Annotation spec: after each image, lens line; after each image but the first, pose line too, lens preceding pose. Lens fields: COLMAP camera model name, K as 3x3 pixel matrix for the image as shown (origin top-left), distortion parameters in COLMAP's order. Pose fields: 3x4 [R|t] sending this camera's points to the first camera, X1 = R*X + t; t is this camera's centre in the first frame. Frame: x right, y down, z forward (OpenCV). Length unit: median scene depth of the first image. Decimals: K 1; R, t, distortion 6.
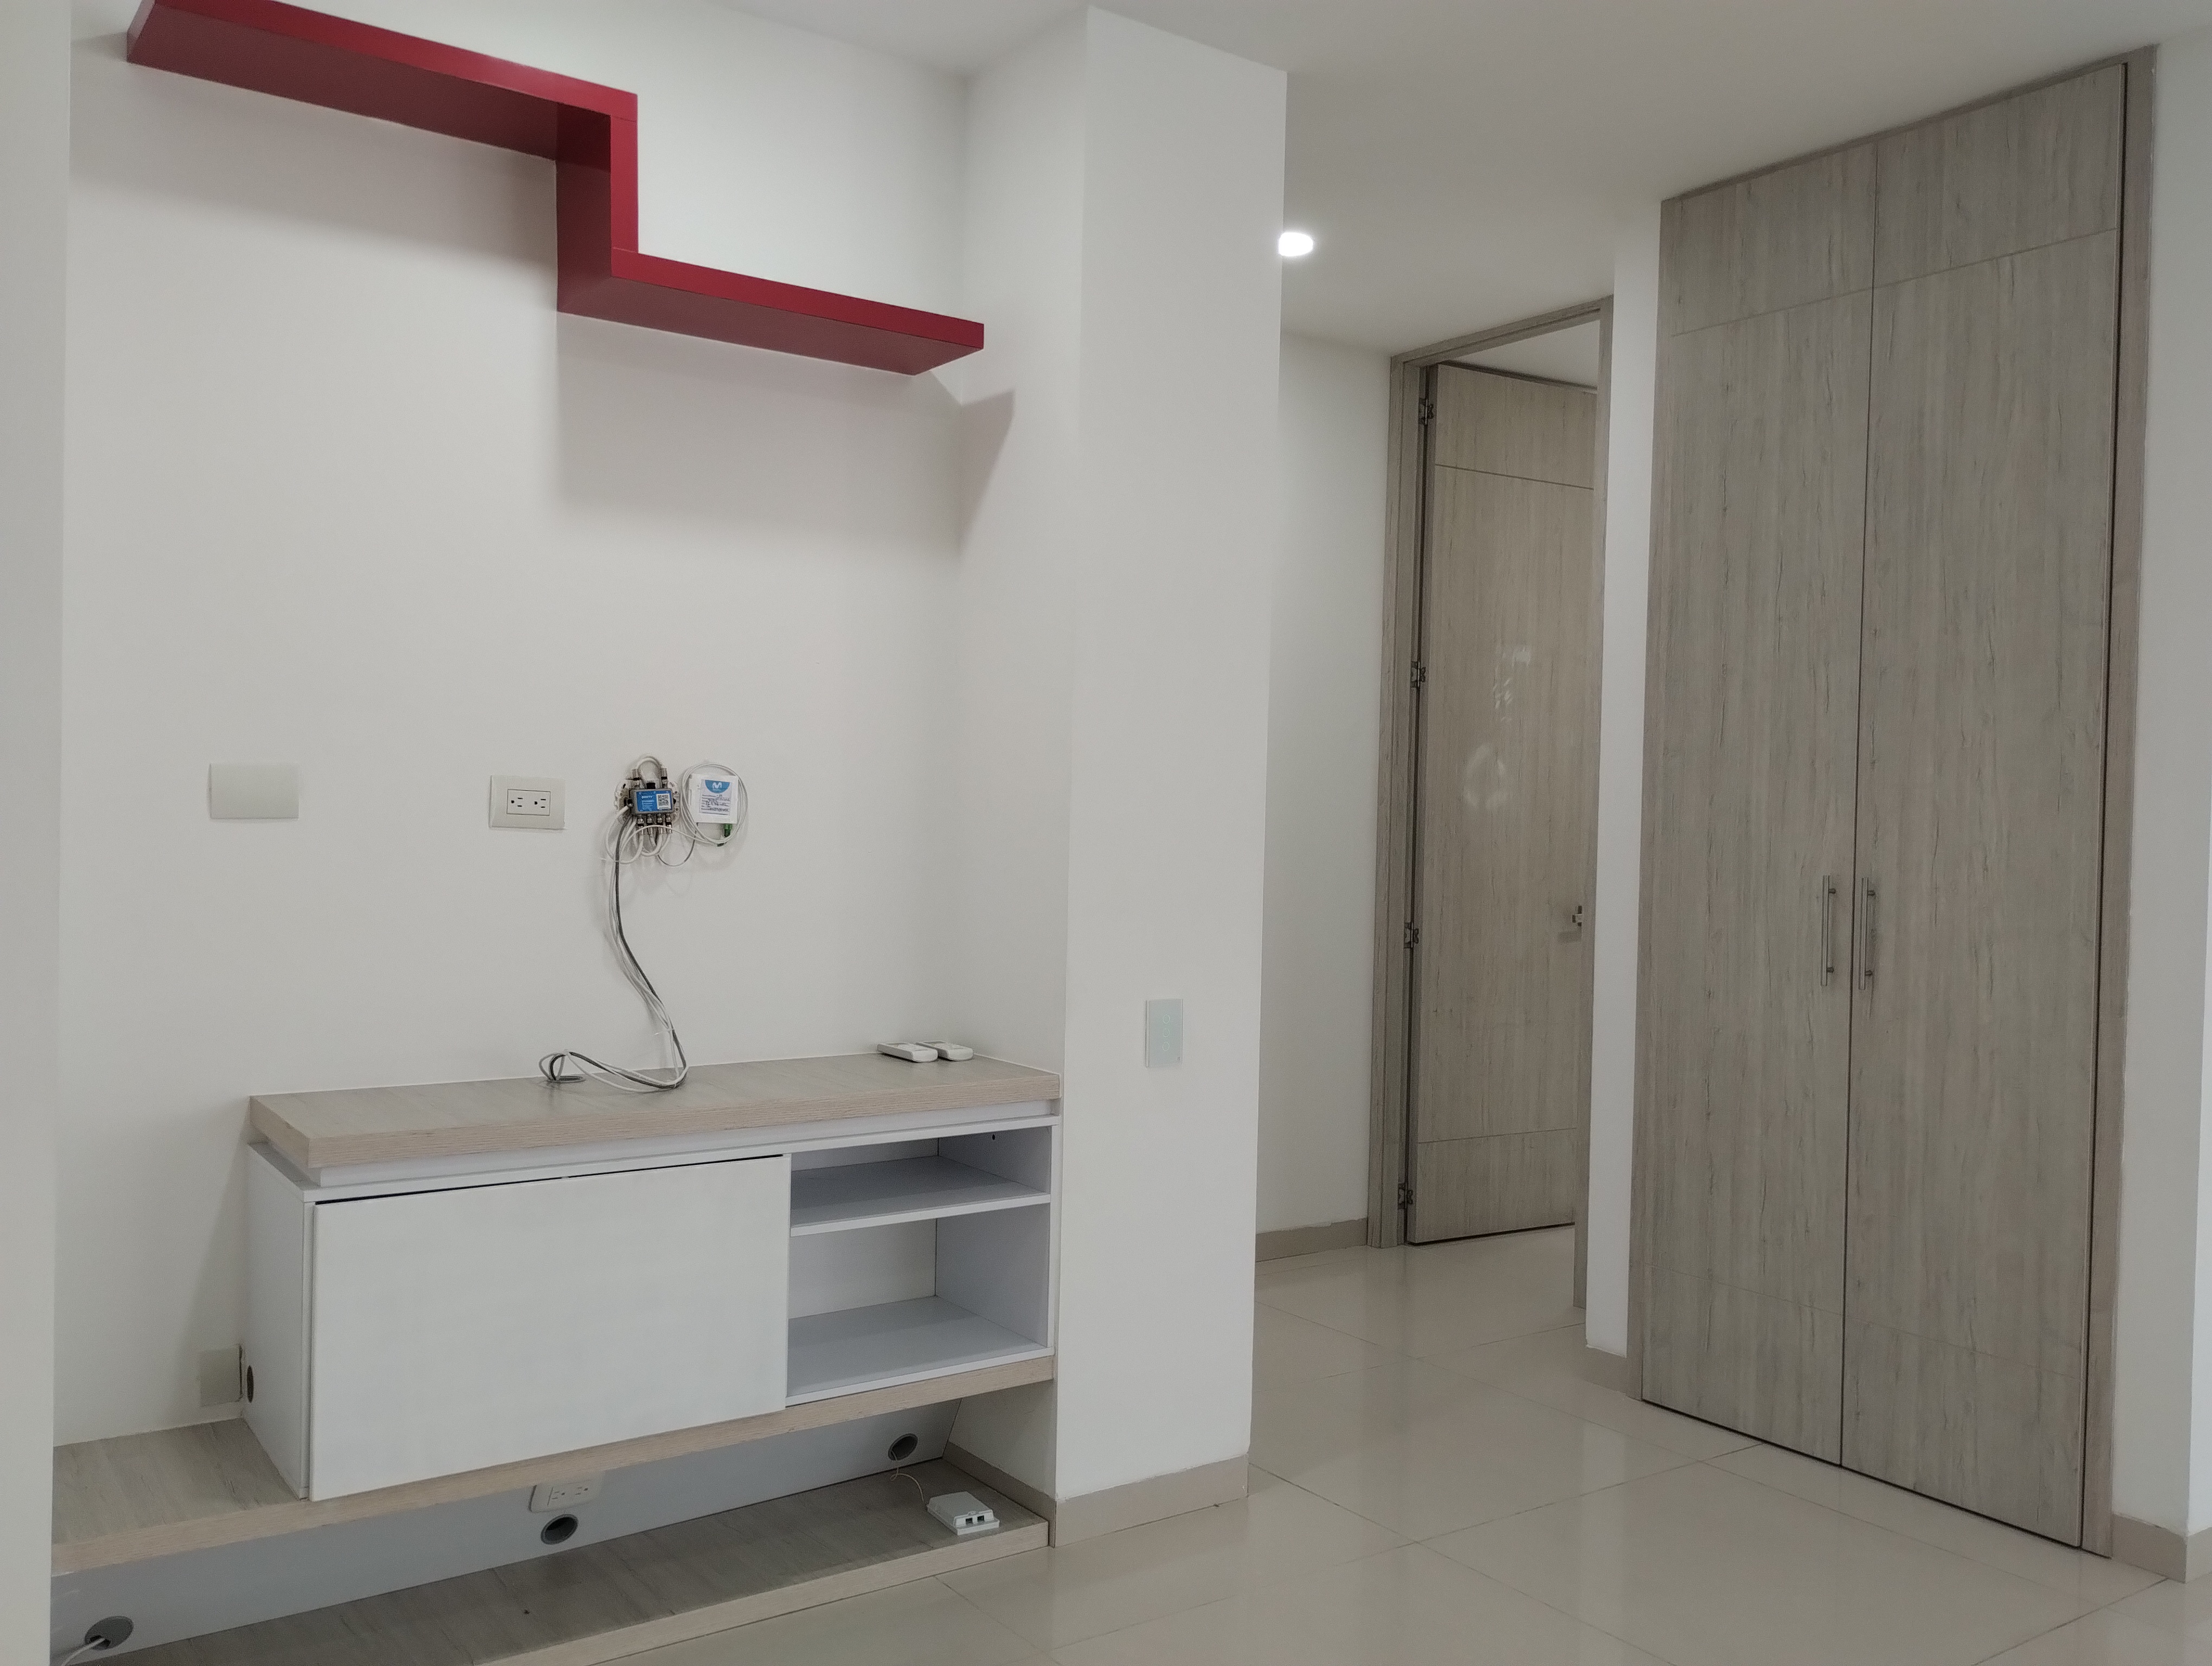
lens RADIAL K [[1843.0, 0, 1106.0], [0, 1843.0, 833.0], [0, 0, 1]] dist [-0.000461, -0.001244]
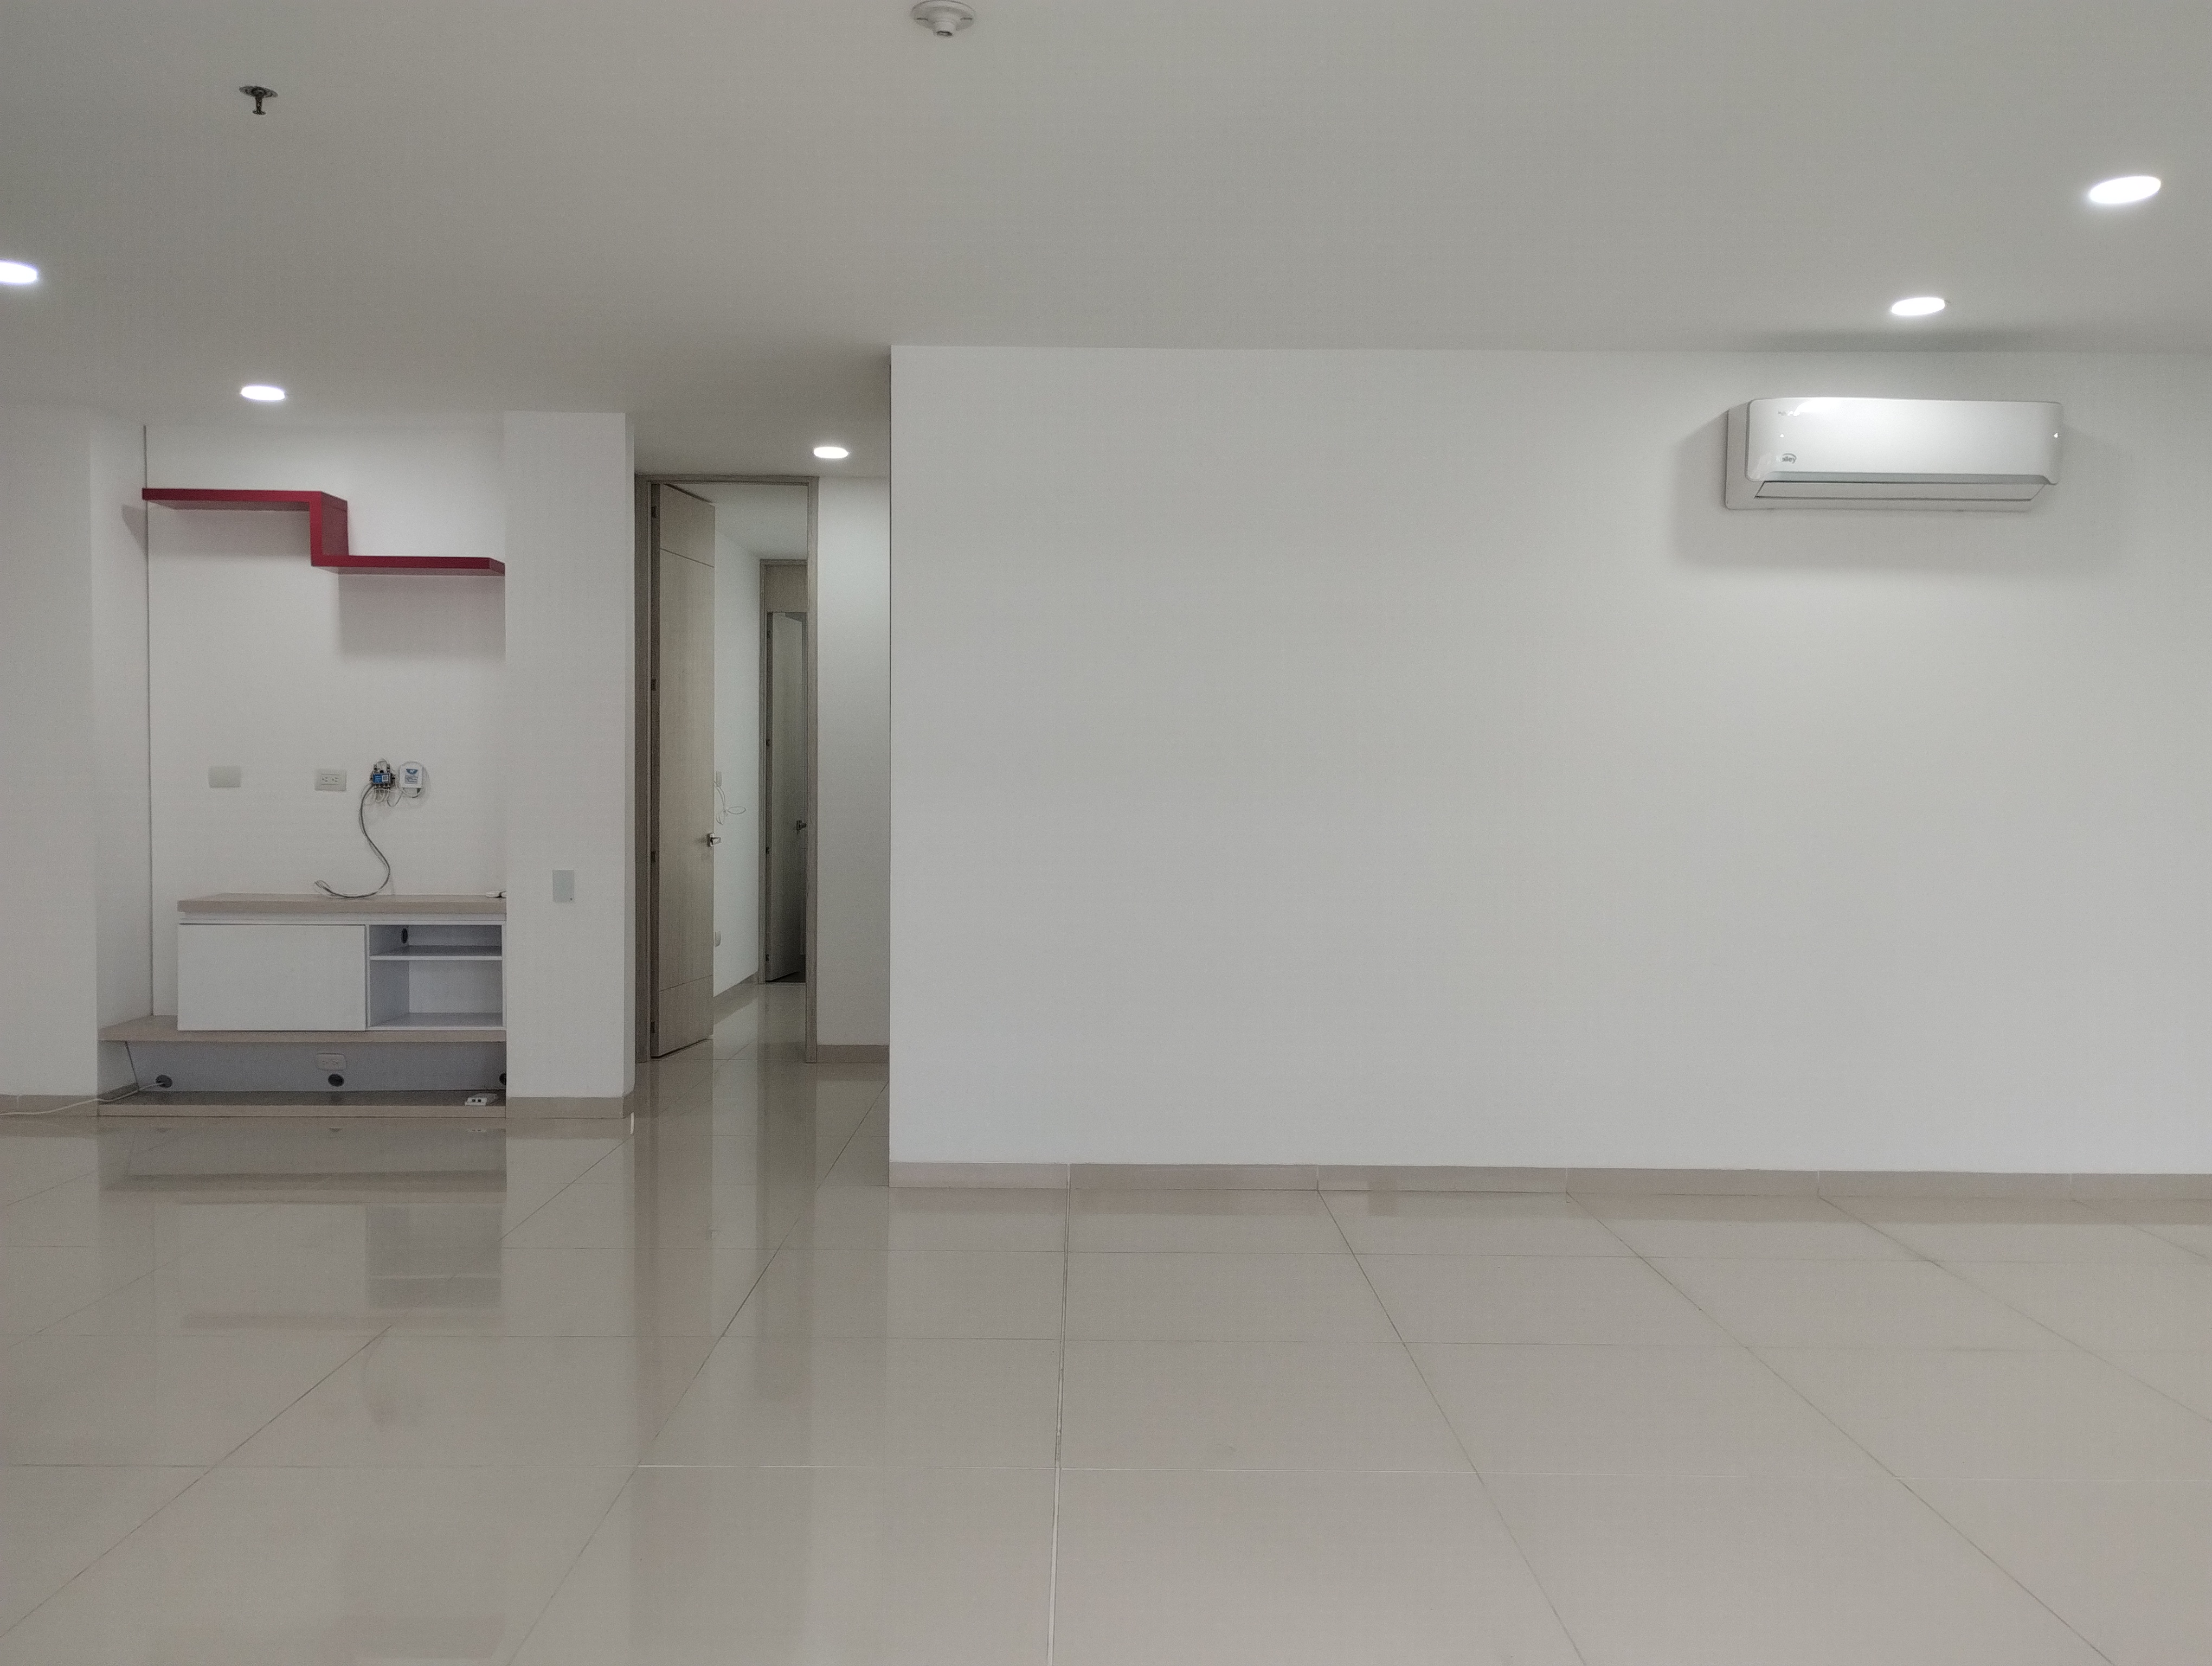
lens RADIAL K [[1843.0, 0, 1106.0], [0, 1843.0, 833.0], [0, 0, 1]] dist [-0.000461, -0.001244]
pose [[0.820762, 0.005156, -0.571248, 1.841292], [0.001296, 0.999940, 0.010888, 0.027754], [0.571269, -0.009677, 0.820706, -0.387481]]
